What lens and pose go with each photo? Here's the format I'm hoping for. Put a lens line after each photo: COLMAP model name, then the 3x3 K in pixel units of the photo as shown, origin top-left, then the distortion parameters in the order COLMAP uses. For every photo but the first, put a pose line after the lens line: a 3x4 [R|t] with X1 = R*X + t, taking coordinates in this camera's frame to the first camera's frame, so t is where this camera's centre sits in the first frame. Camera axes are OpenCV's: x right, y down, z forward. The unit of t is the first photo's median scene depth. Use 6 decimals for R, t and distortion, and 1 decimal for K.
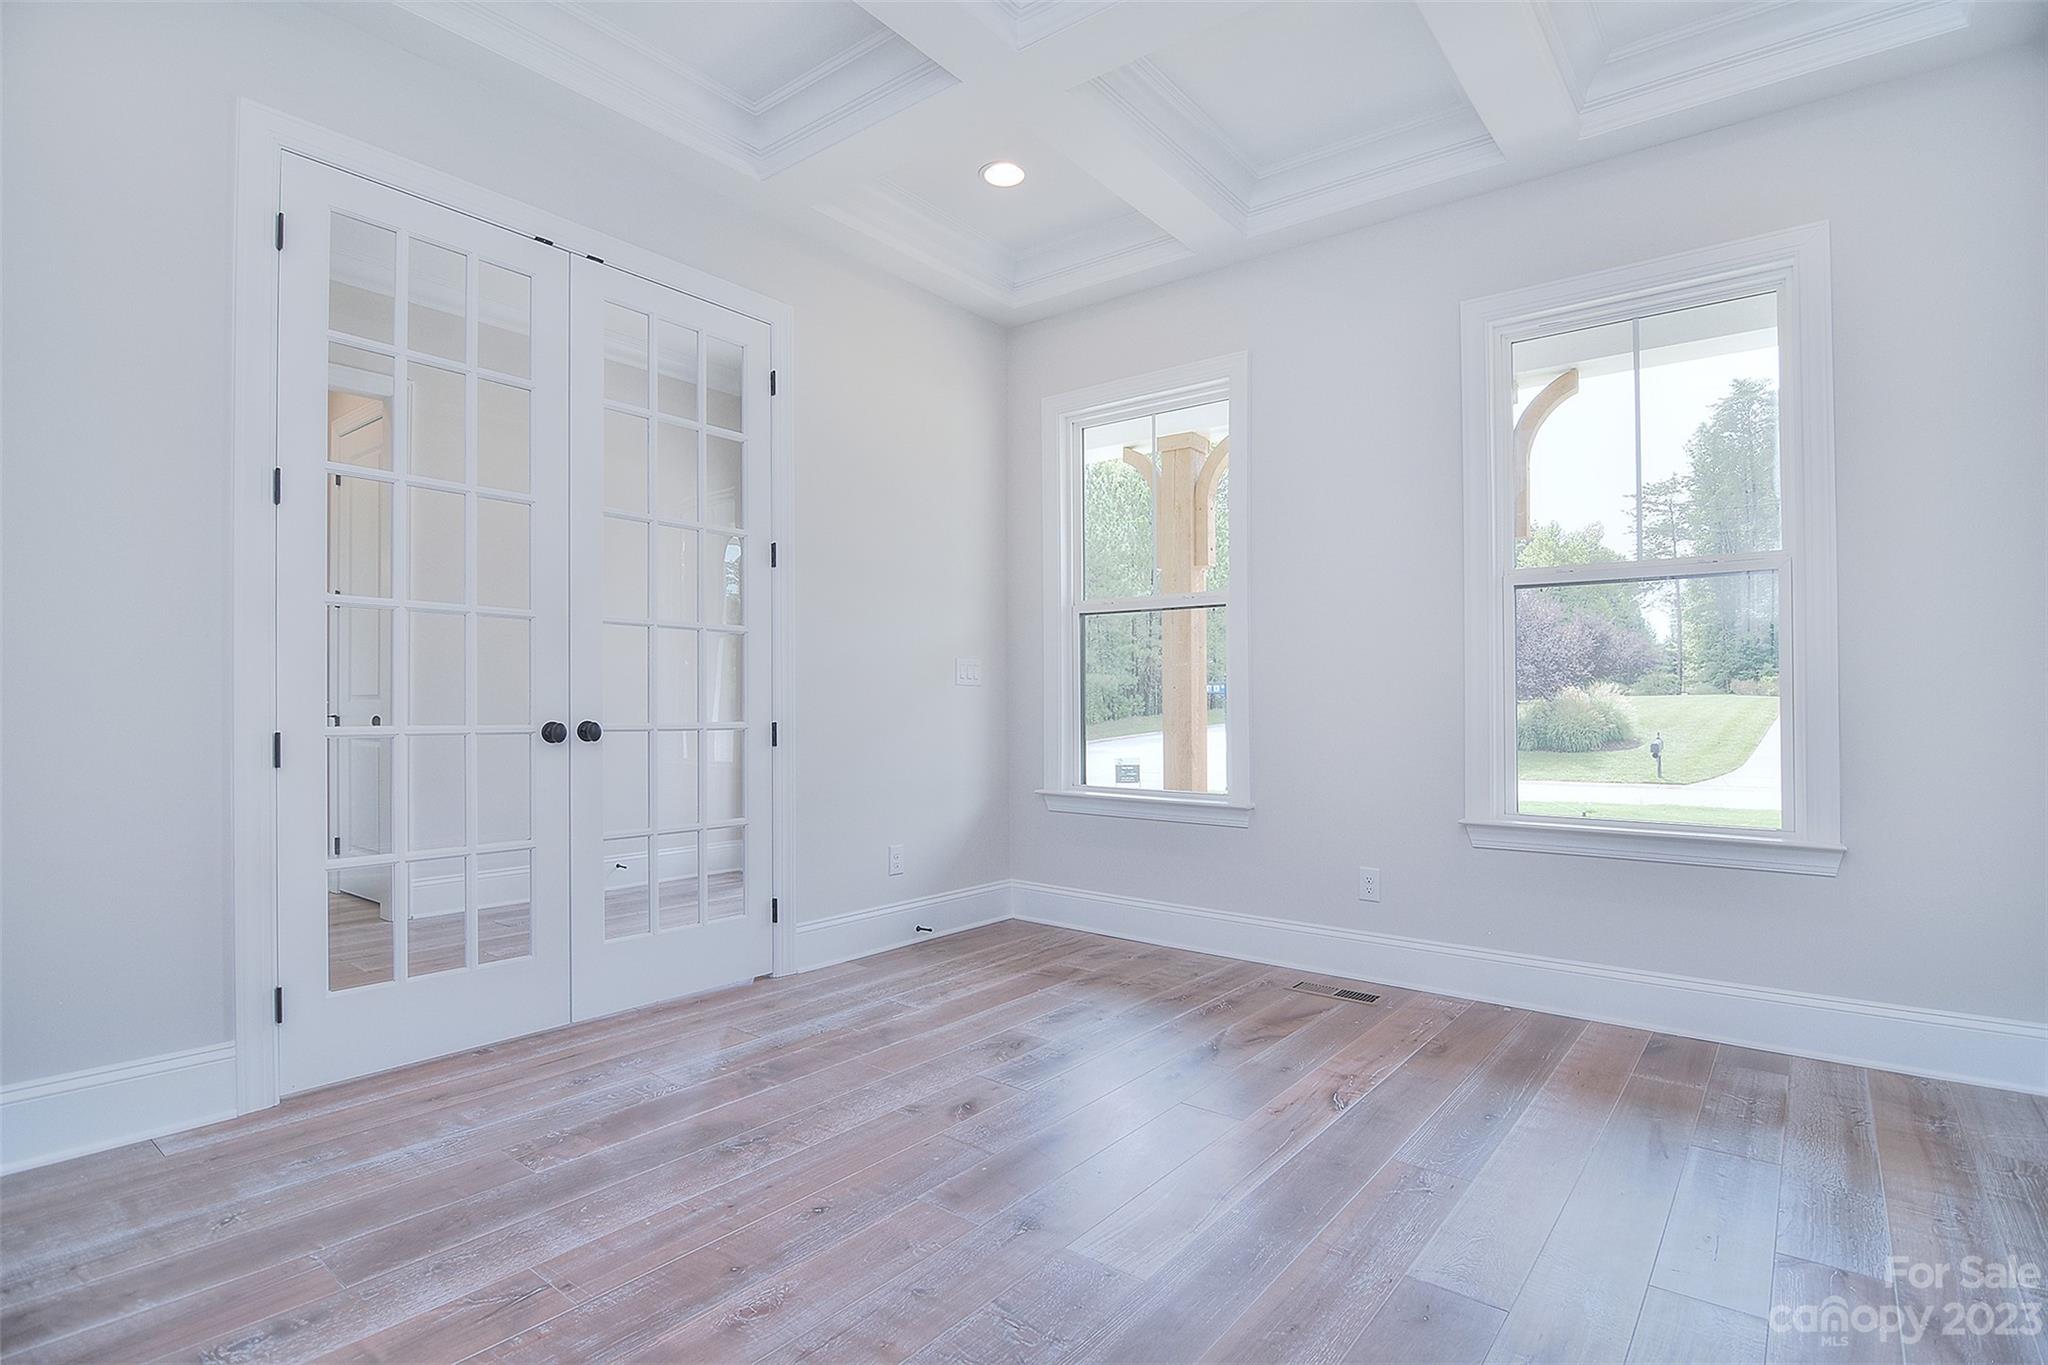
lens RADIAL K [[983.3, 0, 1030.8], [0, 983.3, 689.1], [0, 0, 1]] dist [-0.004767, -0.011432]
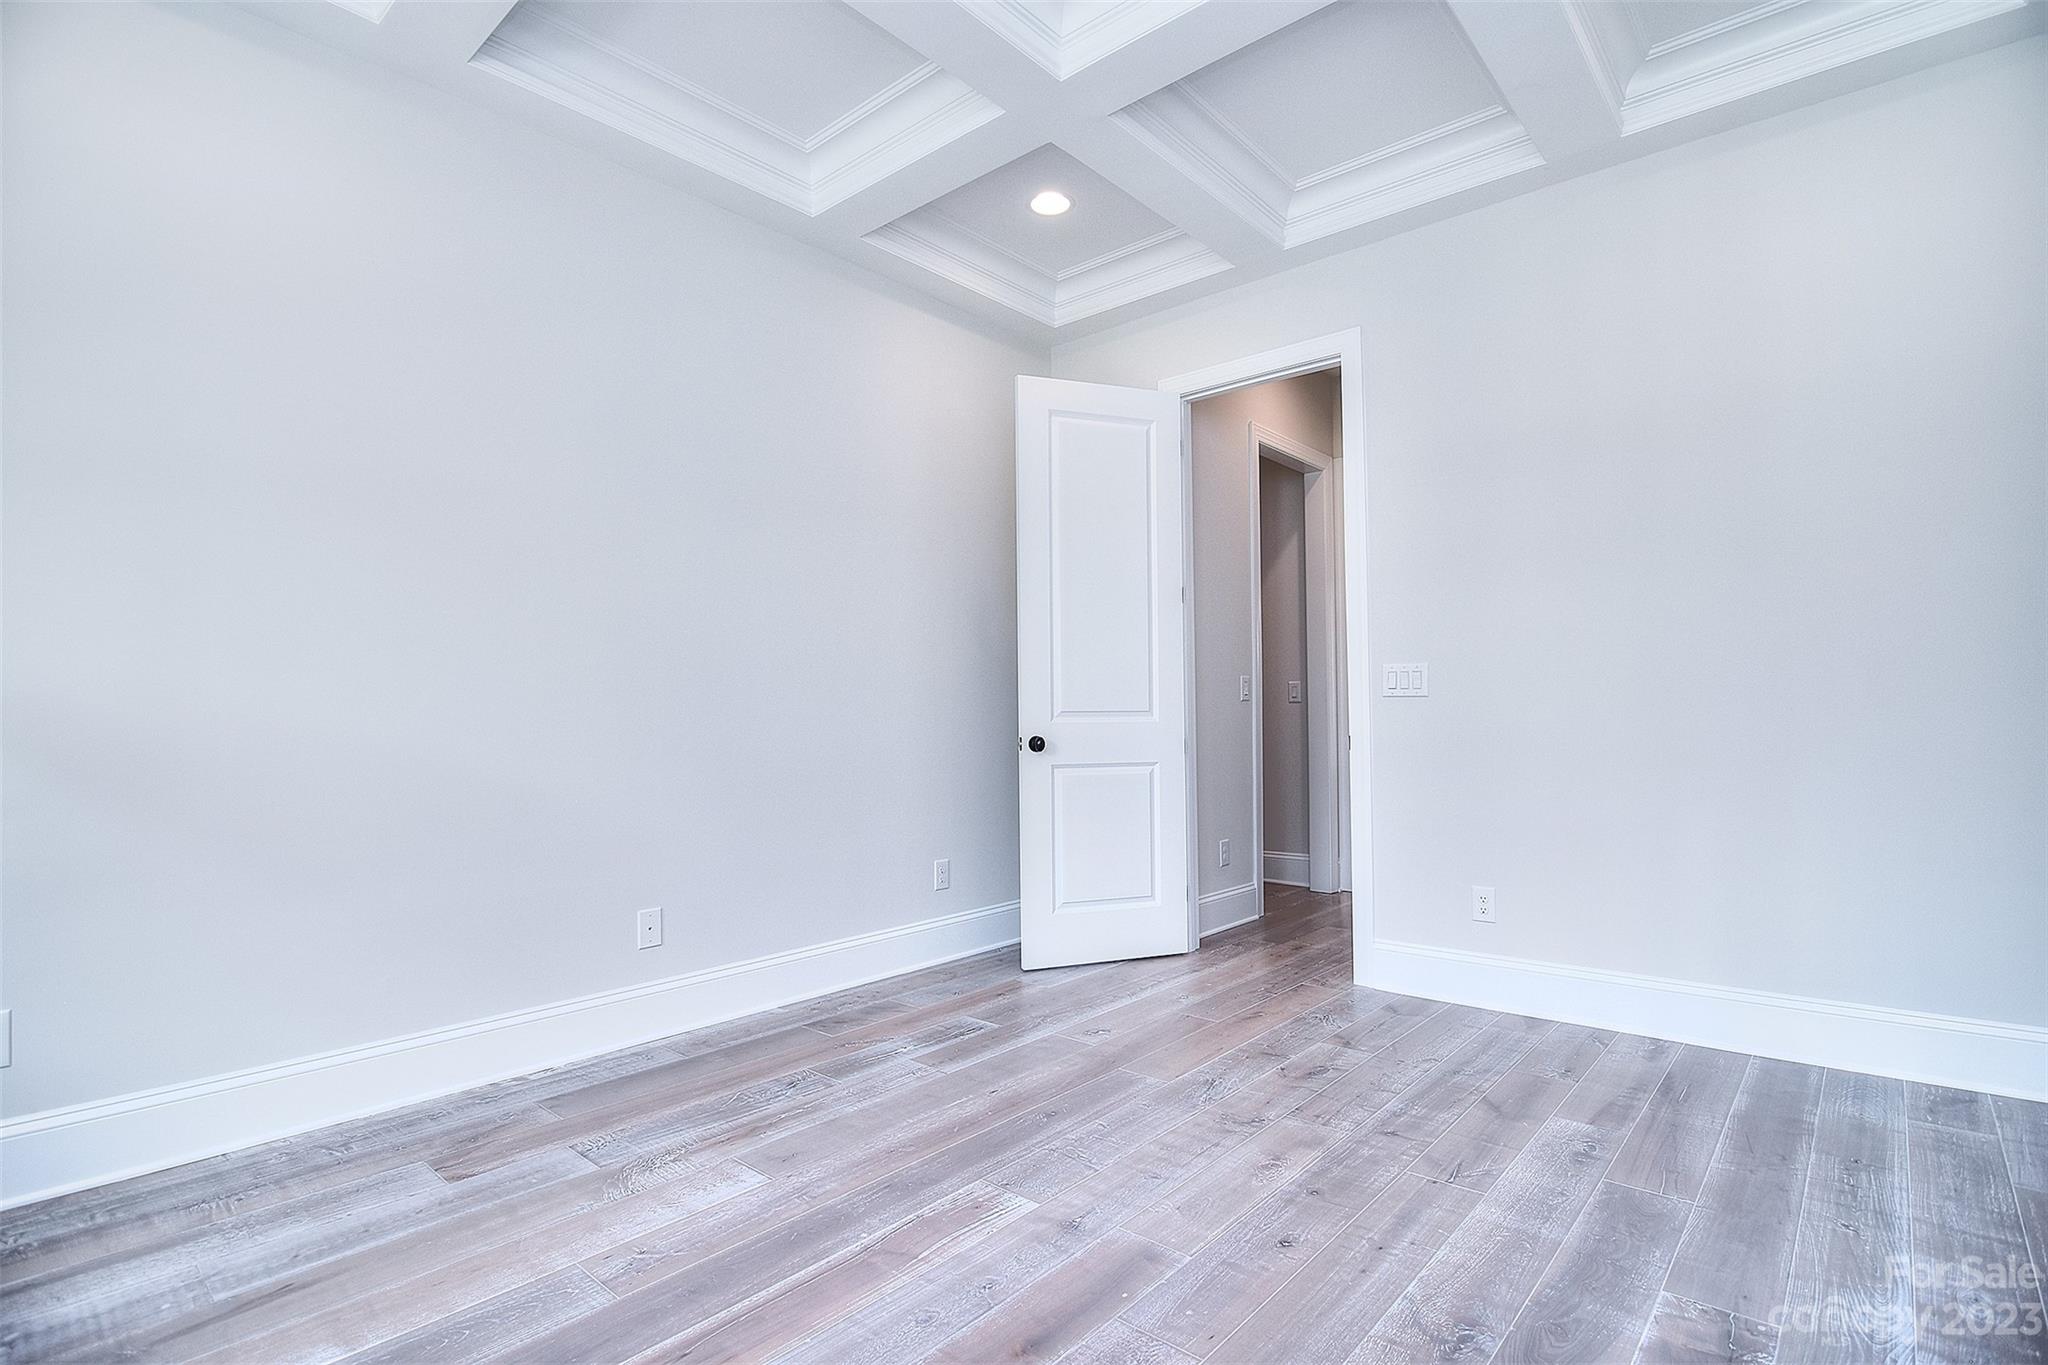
lens RADIAL K [[983.3, 0, 1030.8], [0, 983.3, 689.1], [0, 0, 1]] dist [-0.004767, -0.011432]
pose [[-0.998992, 0.001334, 0.044876, -0.006925], [-0.000230, 0.999393, -0.034842, 0.011727], [-0.044896, -0.034817, -0.998385, 2.150719]]
